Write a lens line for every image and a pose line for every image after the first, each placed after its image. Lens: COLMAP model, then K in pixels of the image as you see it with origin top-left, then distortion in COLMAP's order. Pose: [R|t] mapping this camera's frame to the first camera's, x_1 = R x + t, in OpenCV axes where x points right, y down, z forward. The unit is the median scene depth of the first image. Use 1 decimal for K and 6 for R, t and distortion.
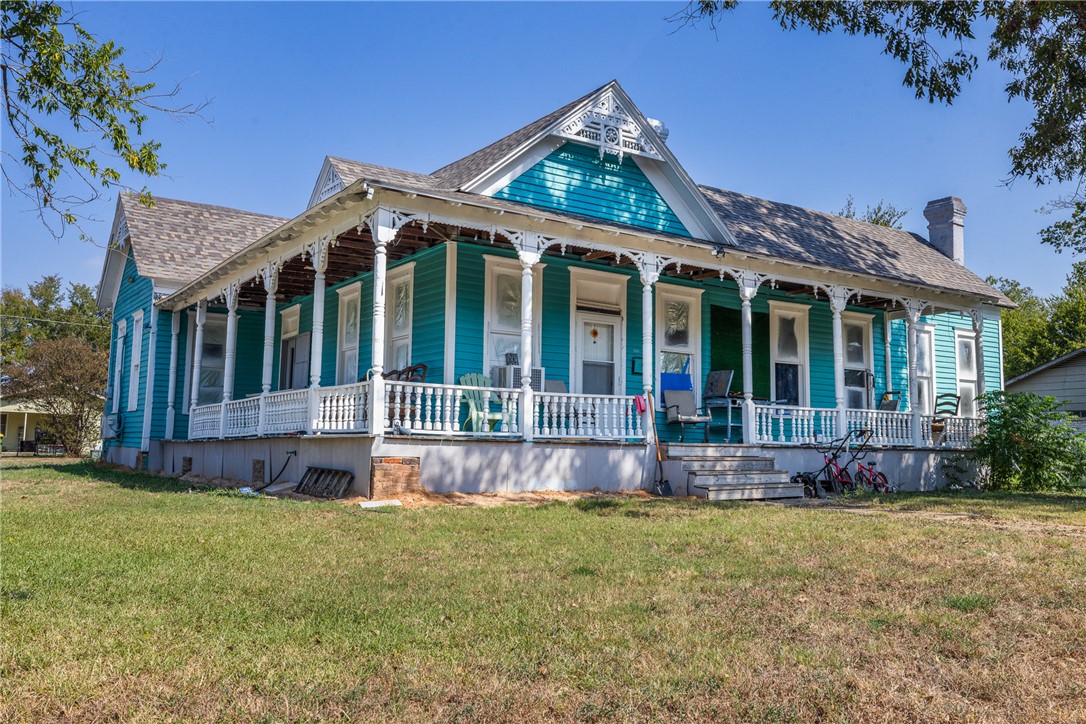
lens RADIAL K [[930.6, 0, 543.8], [0, 930.6, 358.3], [0, 0, 1]] dist [0.015330, 0.005009]
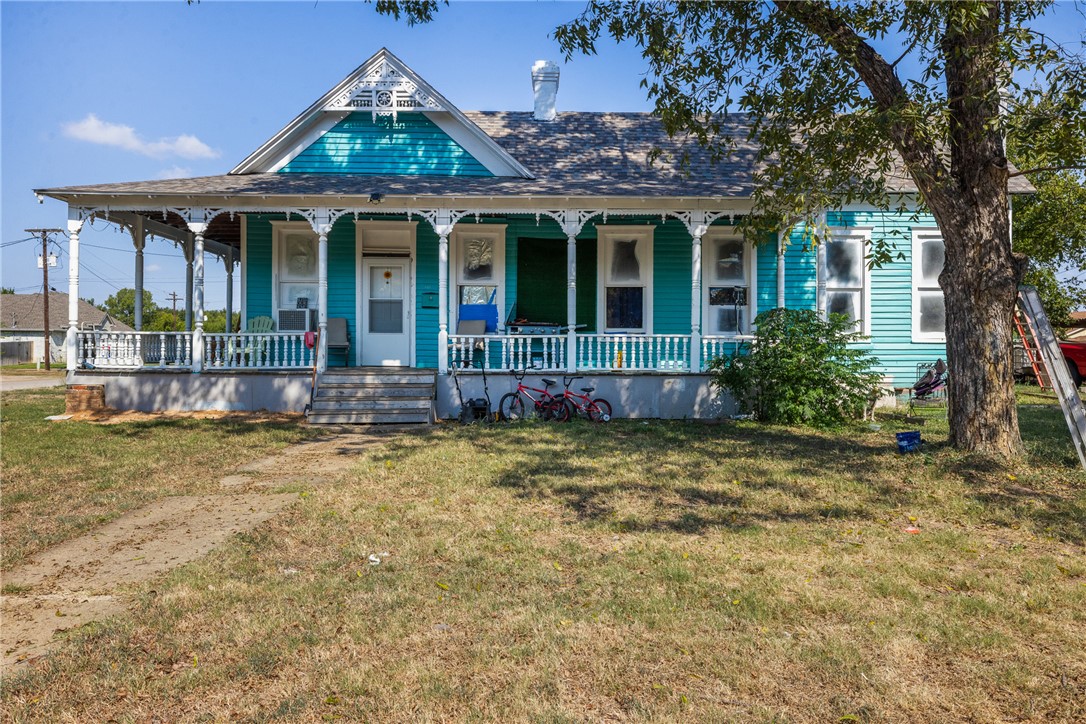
lens RADIAL K [[769.9, 0, 543.2], [0, 769.9, 362.5], [0, 0, 1]] dist [-0.009674, -0.000735]
pose [[0.829699, -0.001780, -0.558208, 0.769370], [0.062371, 0.994029, 0.089537, 0.008265], [0.554716, -0.109105, 0.824856, 0.306175]]
